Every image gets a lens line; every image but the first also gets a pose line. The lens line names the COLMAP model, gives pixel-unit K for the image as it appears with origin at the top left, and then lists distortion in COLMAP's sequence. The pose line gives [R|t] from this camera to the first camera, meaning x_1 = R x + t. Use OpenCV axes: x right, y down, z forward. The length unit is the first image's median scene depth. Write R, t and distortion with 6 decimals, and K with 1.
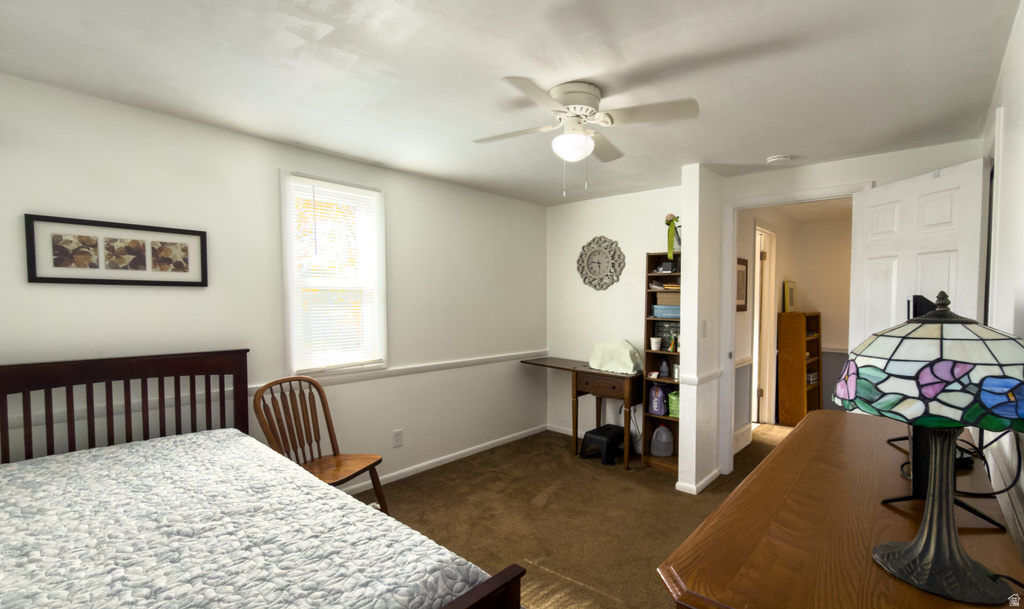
lens RADIAL K [[451.1, 0, 509.9], [0, 451.1, 309.8], [0, 0, 1]] dist [-0.000300, -0.000055]
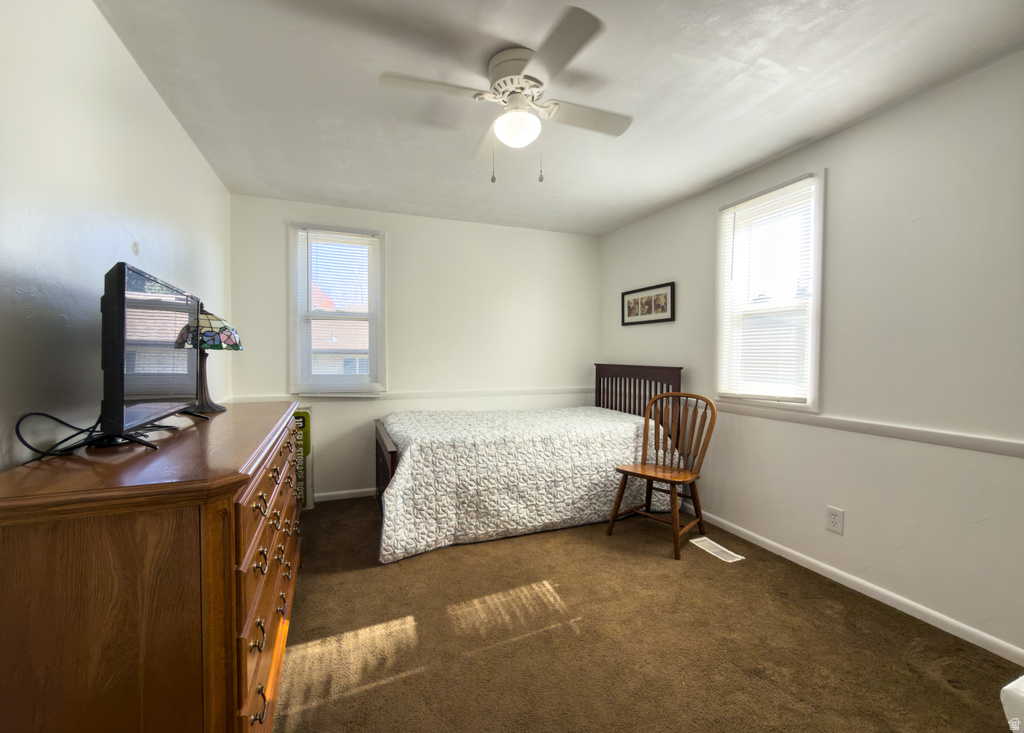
lens RADIAL K [[425.8, 0, 510.3], [0, 425.8, 365.1], [0, 0, 1]] dist [0.009644, -0.000585]
pose [[-0.425169, 0.016961, -0.904955, 0.777751], [-0.029306, 0.999042, 0.032494, 0.060149], [0.904639, 0.040336, -0.424265, 1.162362]]
